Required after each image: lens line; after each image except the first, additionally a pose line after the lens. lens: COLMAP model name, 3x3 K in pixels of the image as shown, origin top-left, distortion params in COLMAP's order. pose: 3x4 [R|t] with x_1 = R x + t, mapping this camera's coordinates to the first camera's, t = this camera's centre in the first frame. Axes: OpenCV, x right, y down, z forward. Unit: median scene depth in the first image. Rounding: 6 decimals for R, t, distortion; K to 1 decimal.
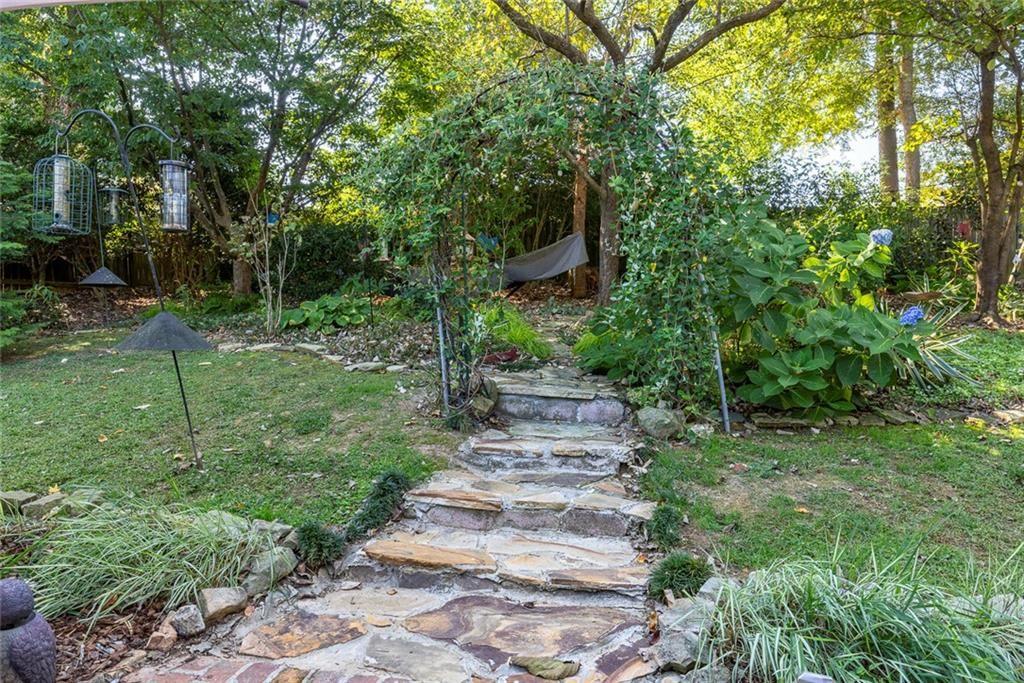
lens RADIAL K [[714.1, 0, 514.1], [0, 714.1, 338.2], [0, 0, 1]] dist [0.001904, 0.001284]
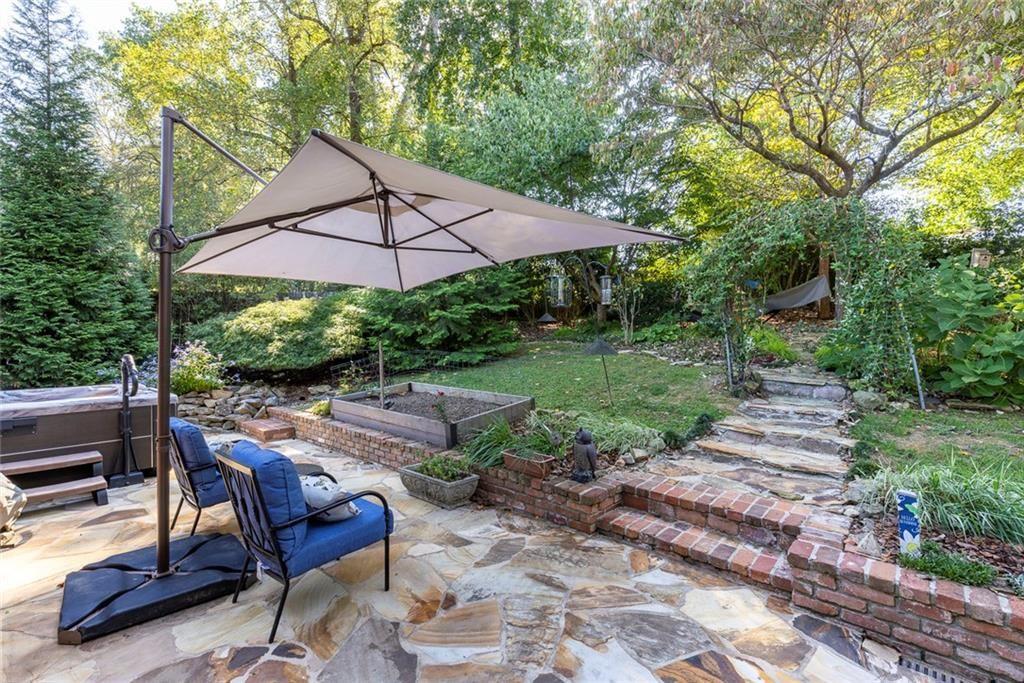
lens RADIAL K [[455.2, 0, 506.9], [0, 455.2, 338.1], [0, 0, 1]] dist [0.000676, -0.000641]
pose [[0.862462, -0.005082, -0.506096, 0.006838], [-0.000747, 0.999936, -0.011313, -0.019249], [0.506121, 0.010135, 0.862403, -0.412492]]
